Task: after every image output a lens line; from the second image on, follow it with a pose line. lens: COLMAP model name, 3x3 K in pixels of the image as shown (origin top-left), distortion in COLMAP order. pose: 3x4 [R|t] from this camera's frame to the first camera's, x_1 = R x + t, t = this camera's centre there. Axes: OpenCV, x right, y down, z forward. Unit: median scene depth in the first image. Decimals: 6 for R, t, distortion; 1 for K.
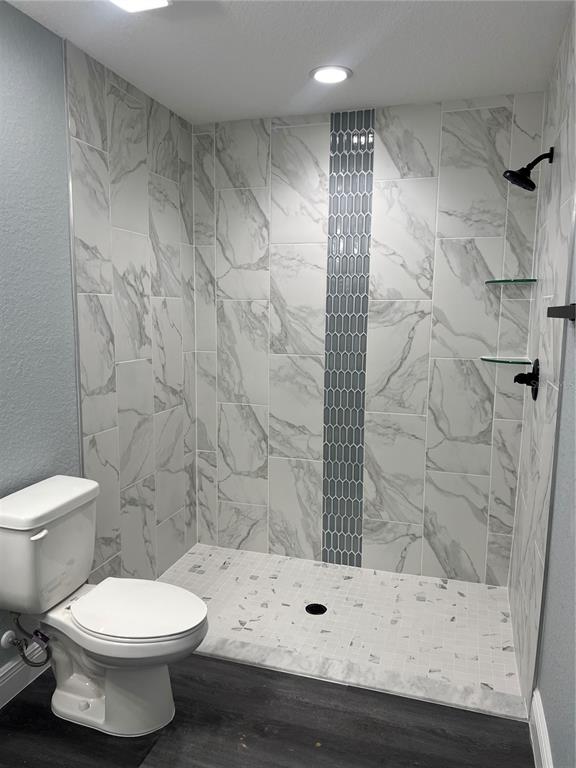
lens RADIAL K [[575.3, 0, 285.9], [0, 575.3, 389.9], [0, 0, 1]] dist [0.049673, -0.055219]
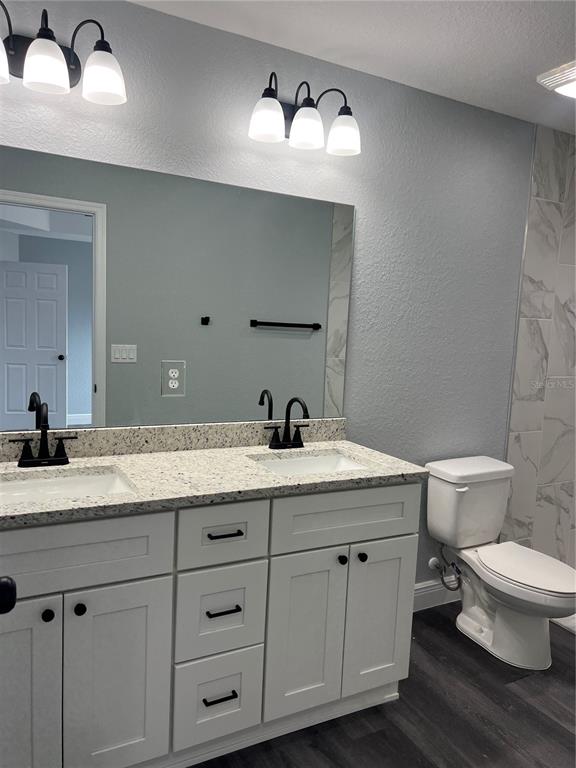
lens RADIAL K [[575.3, 0, 285.9], [0, 575.3, 389.9], [0, 0, 1]] dist [0.049673, -0.055219]
pose [[0.709864, 0.095630, -0.697816, 0.171051], [-0.135892, 0.990721, -0.002468, 0.060090], [0.691105, 0.096579, 0.716272, -0.238968]]
